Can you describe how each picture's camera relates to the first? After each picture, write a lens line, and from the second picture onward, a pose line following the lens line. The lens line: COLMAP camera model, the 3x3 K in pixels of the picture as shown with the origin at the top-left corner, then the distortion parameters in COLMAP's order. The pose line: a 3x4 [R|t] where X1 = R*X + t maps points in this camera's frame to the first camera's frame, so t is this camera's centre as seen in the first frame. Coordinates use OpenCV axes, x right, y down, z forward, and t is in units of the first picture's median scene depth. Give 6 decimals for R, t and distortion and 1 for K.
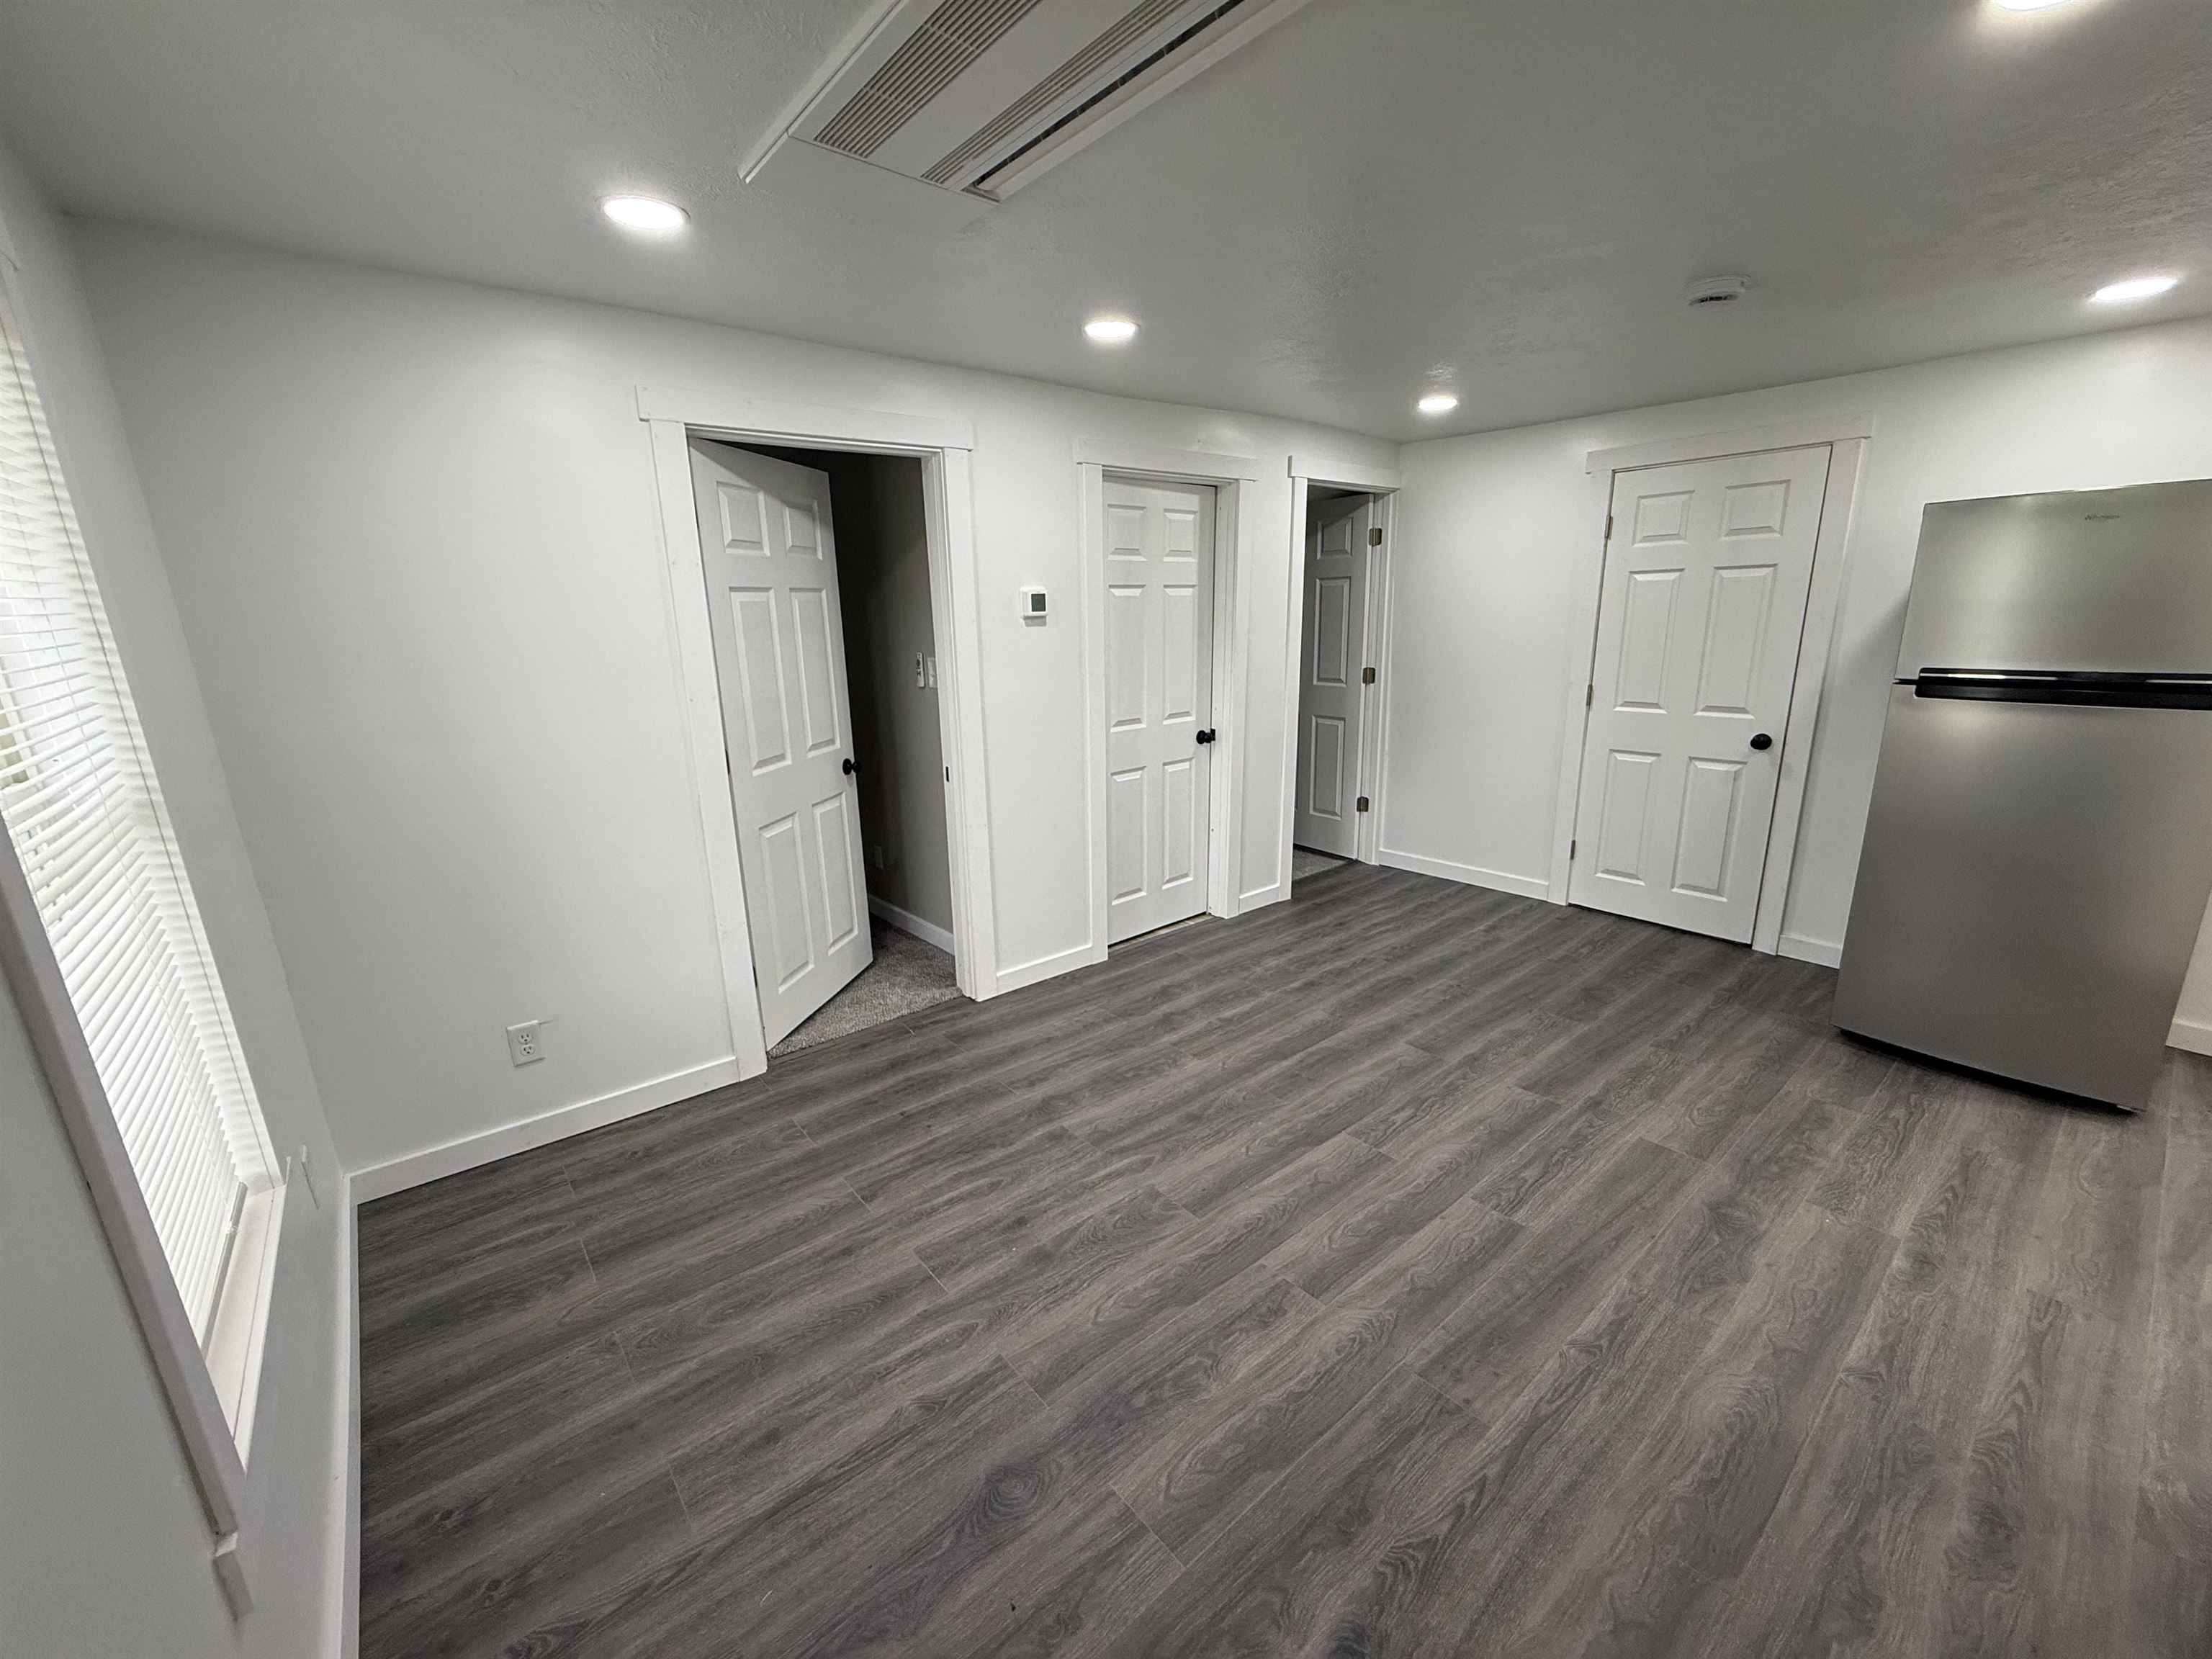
lens RADIAL K [[876.2, 0, 1097.1], [0, 876.2, 837.0], [0, 0, 1]] dist [-0.000463, -0.000149]
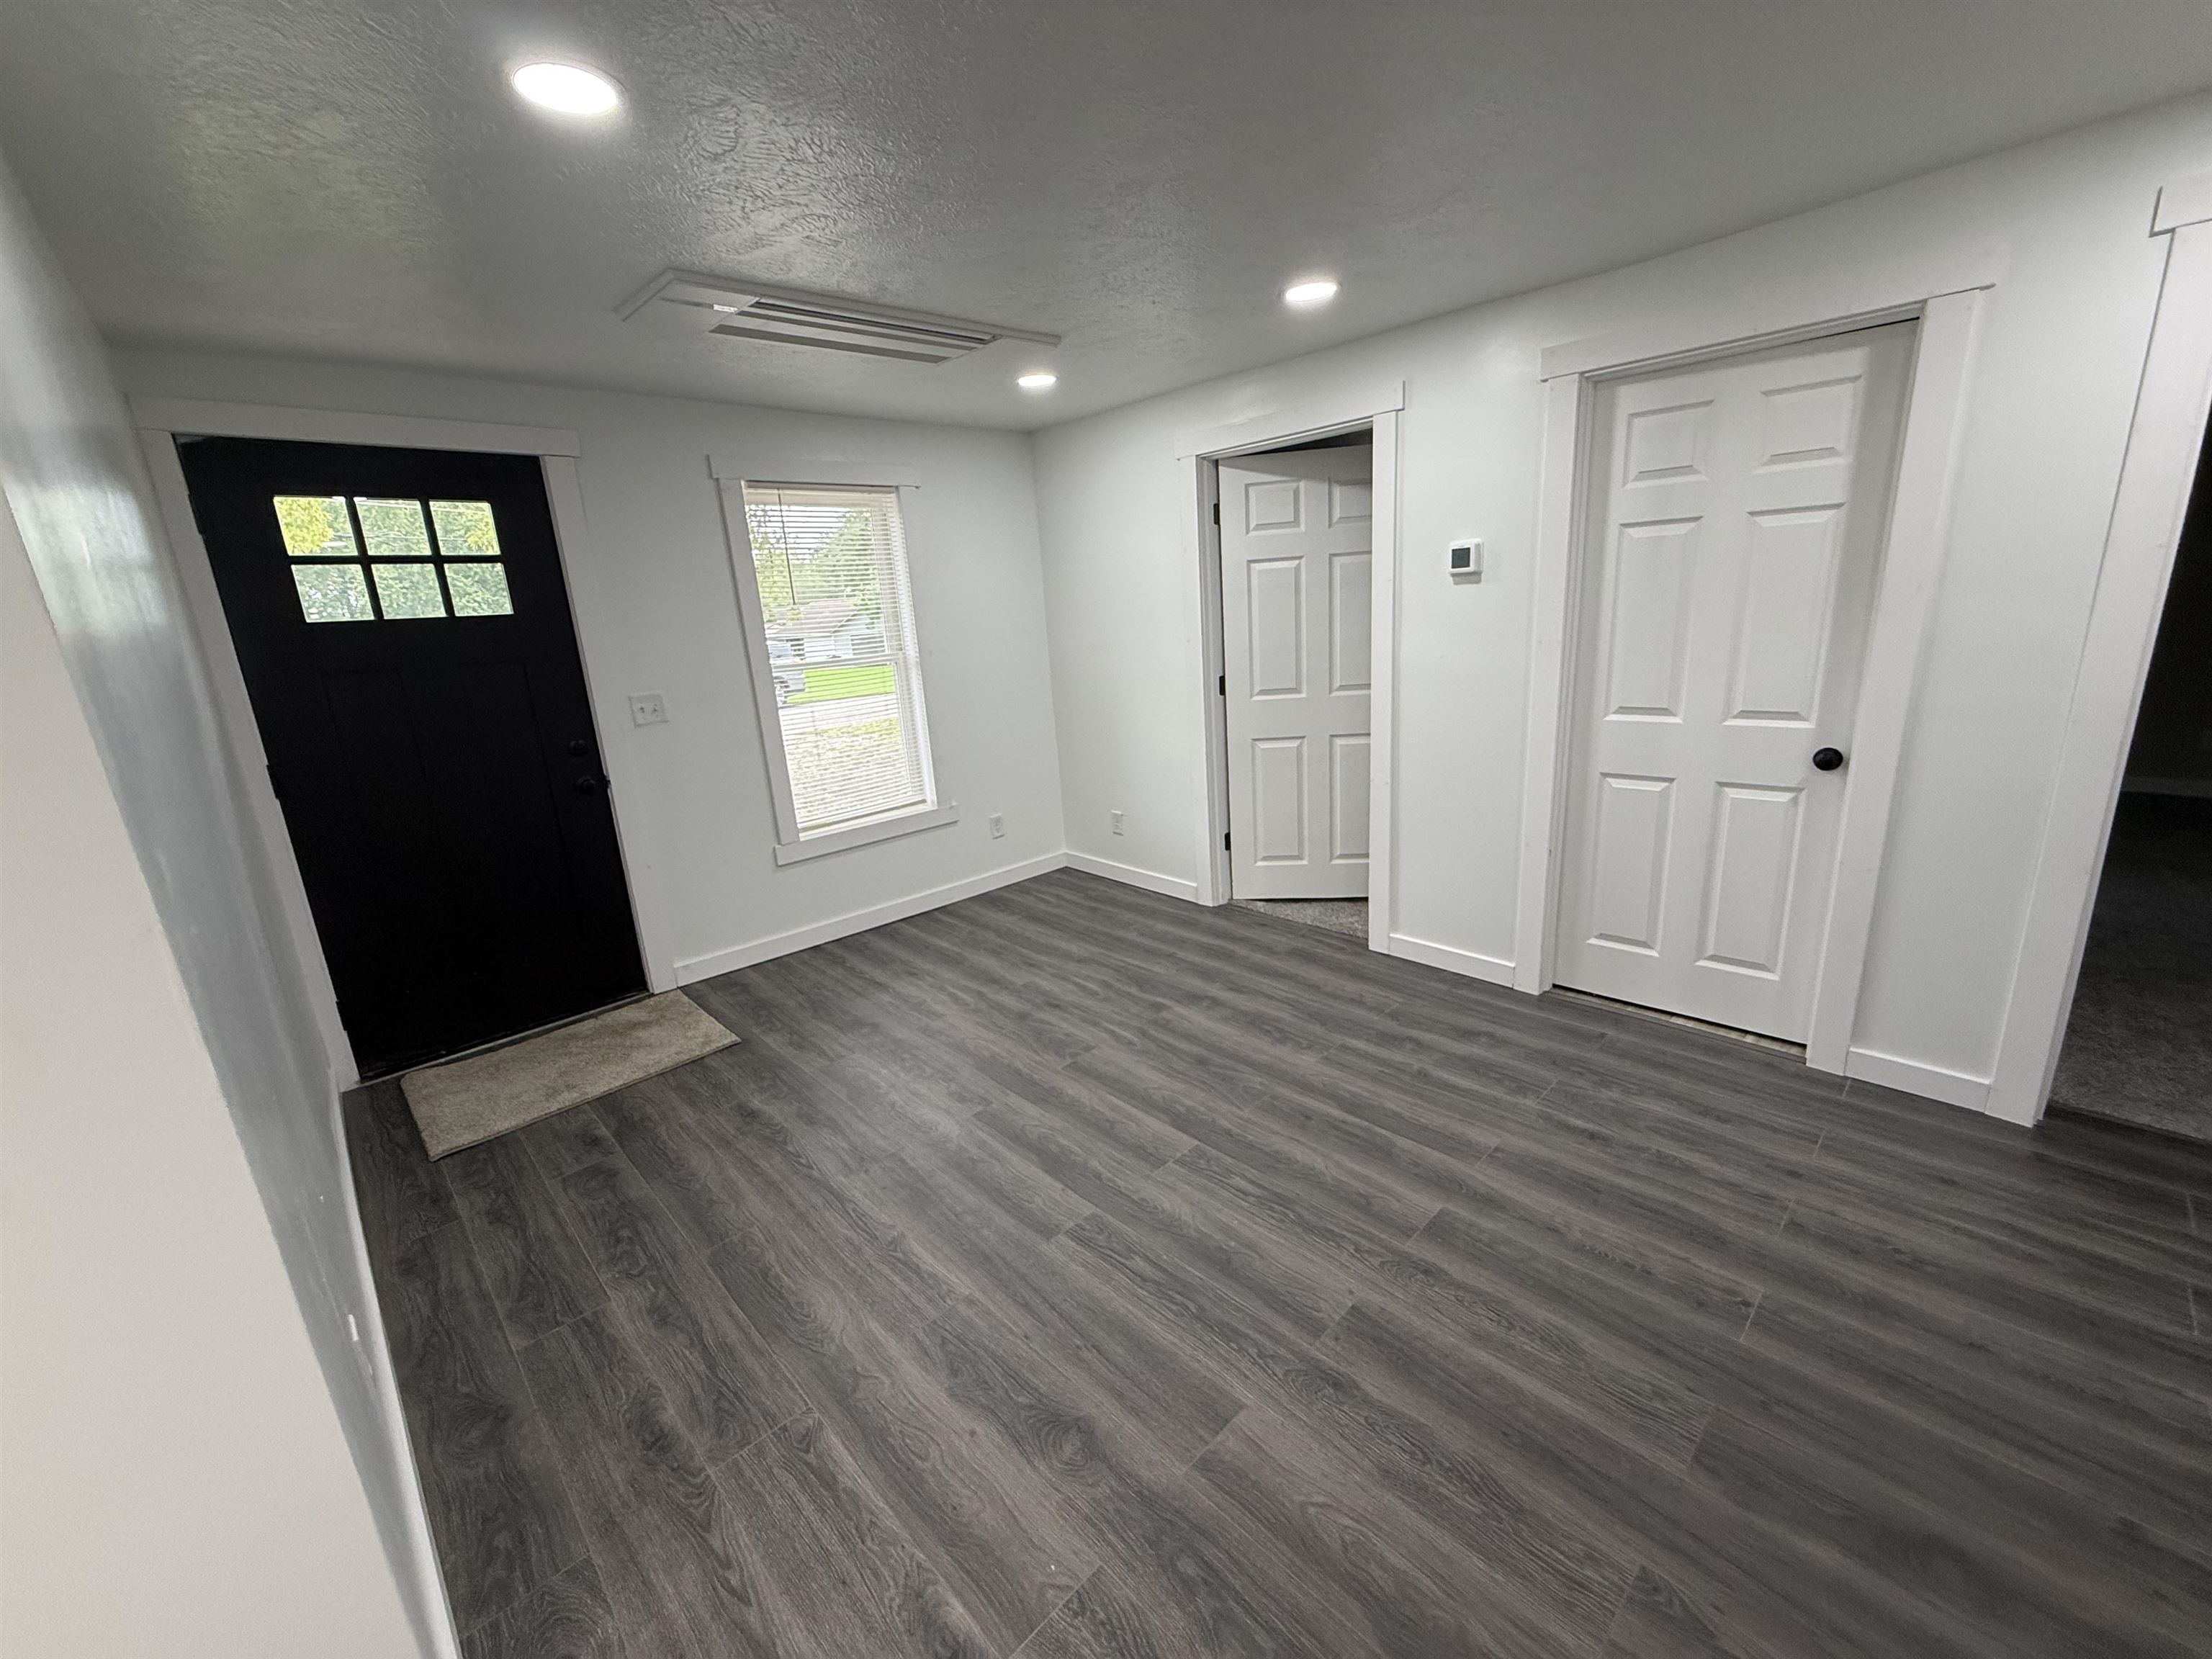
lens RADIAL K [[883.2, 0, 1106.0], [0, 883.2, 829.5], [0, 0, 1]] dist [-0.001589, -0.000012]
pose [[0.078693, 0.266965, -0.960488, 1.102043], [-0.193159, 0.949300, 0.248030, -0.199887], [0.978007, 0.166008, 0.126270, 0.729708]]
